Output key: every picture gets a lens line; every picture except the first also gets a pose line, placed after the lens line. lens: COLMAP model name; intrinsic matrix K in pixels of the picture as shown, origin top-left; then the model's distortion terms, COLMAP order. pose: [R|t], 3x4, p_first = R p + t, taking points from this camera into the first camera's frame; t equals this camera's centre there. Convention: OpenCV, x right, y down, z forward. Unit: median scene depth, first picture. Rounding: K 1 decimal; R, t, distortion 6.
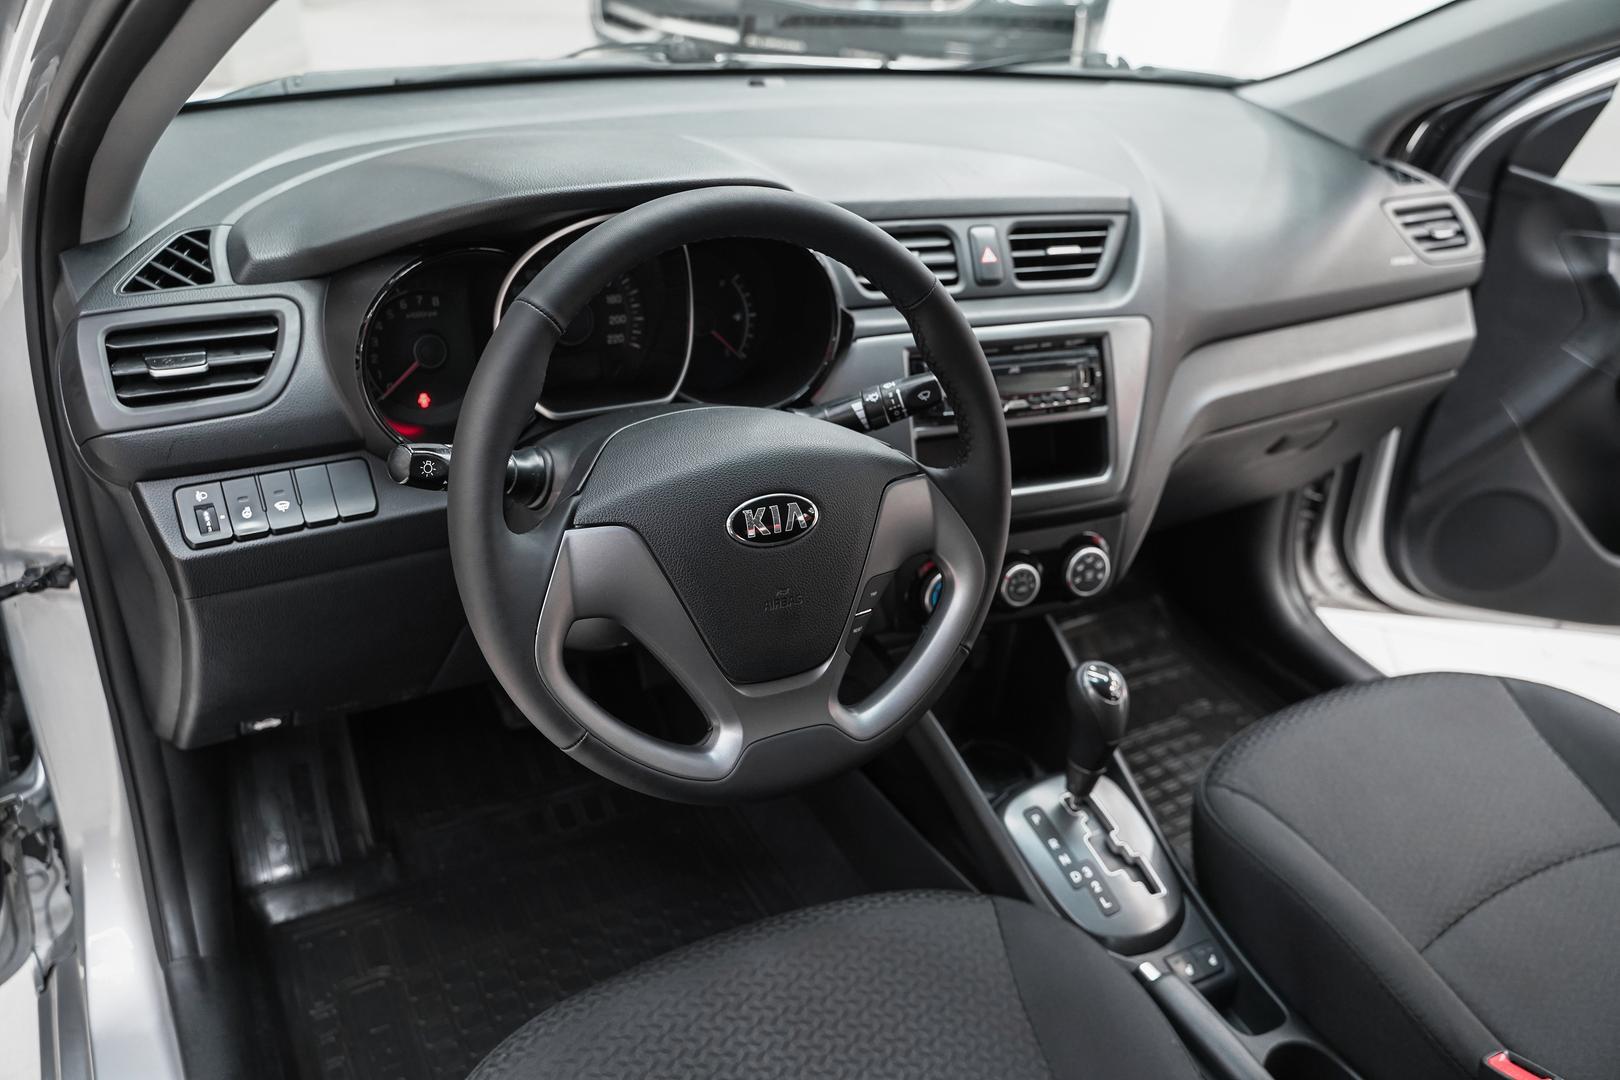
lens RADIAL K [[1266.6, 0, 810.0], [0, 1266.6, 540.0], [0, 0, 1]] dist [-0.008599, 0.004924]
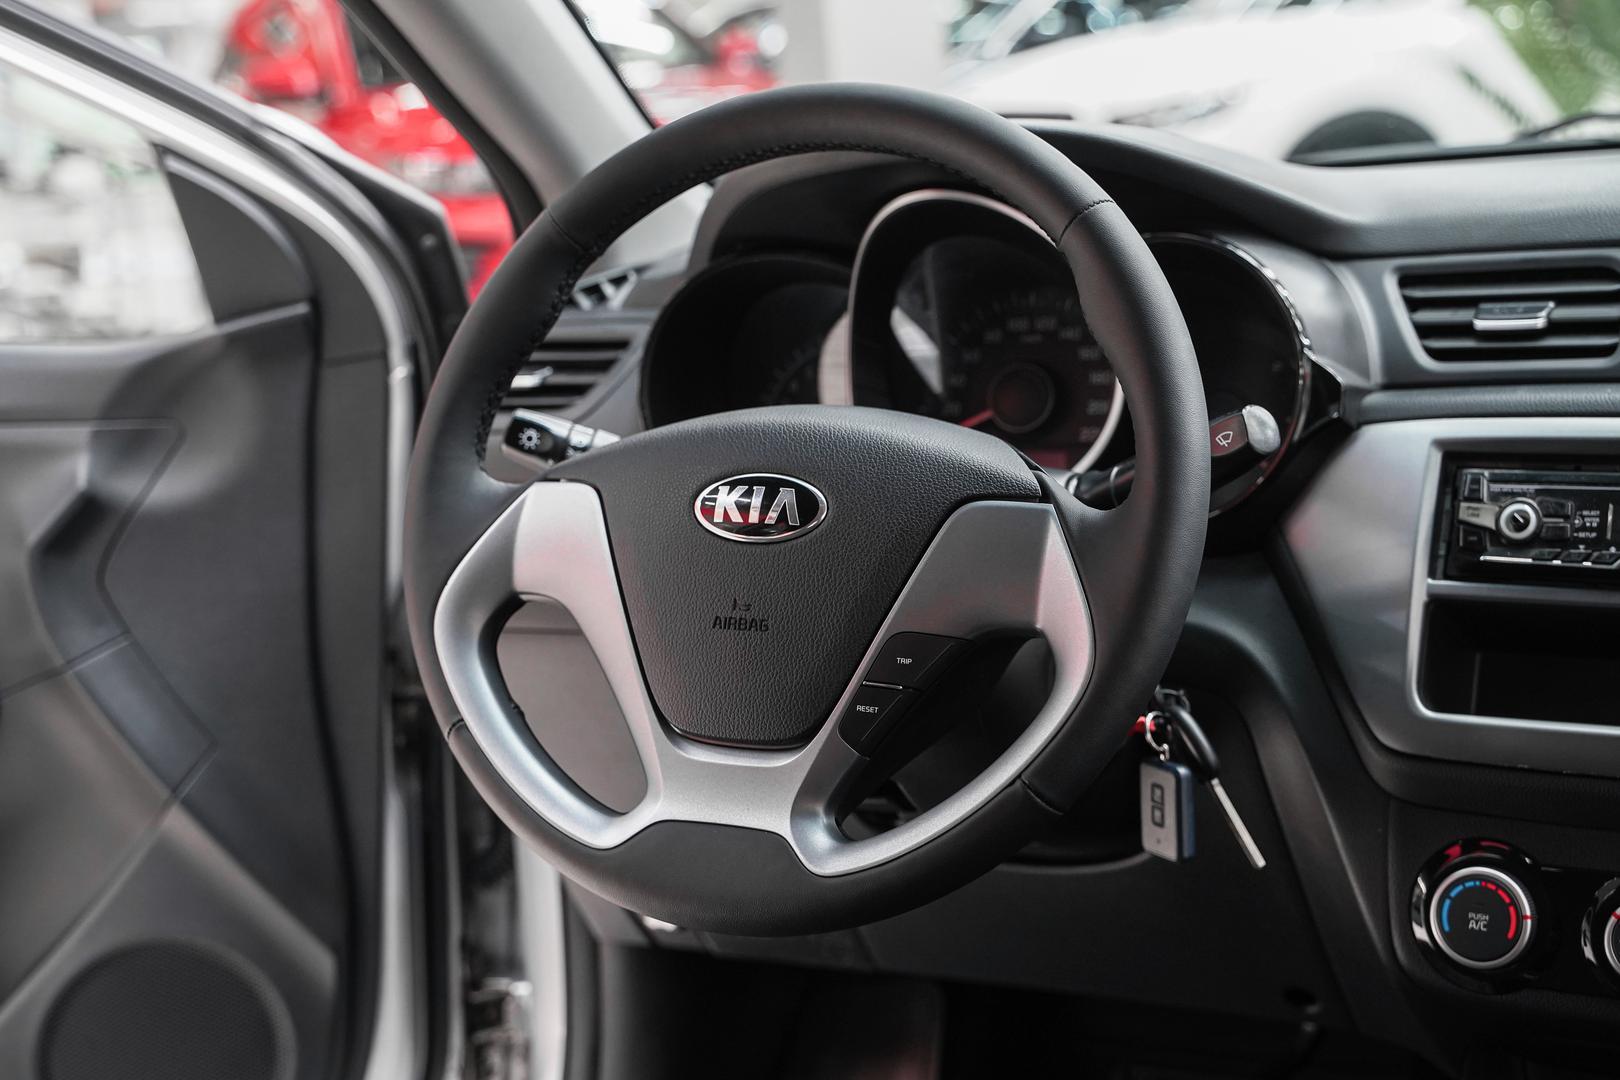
lens RADIAL K [[2306.3, 0, 789.1], [0, 2306.3, 514.0], [0, 0, 1]] dist [0.019446, -0.013185]
pose [[0.569808, 0.009498, -0.821723, 0.701586], [-0.308610, 0.929218, -0.203259, 0.164841], [0.761629, 0.369410, 0.532407, 0.220346]]
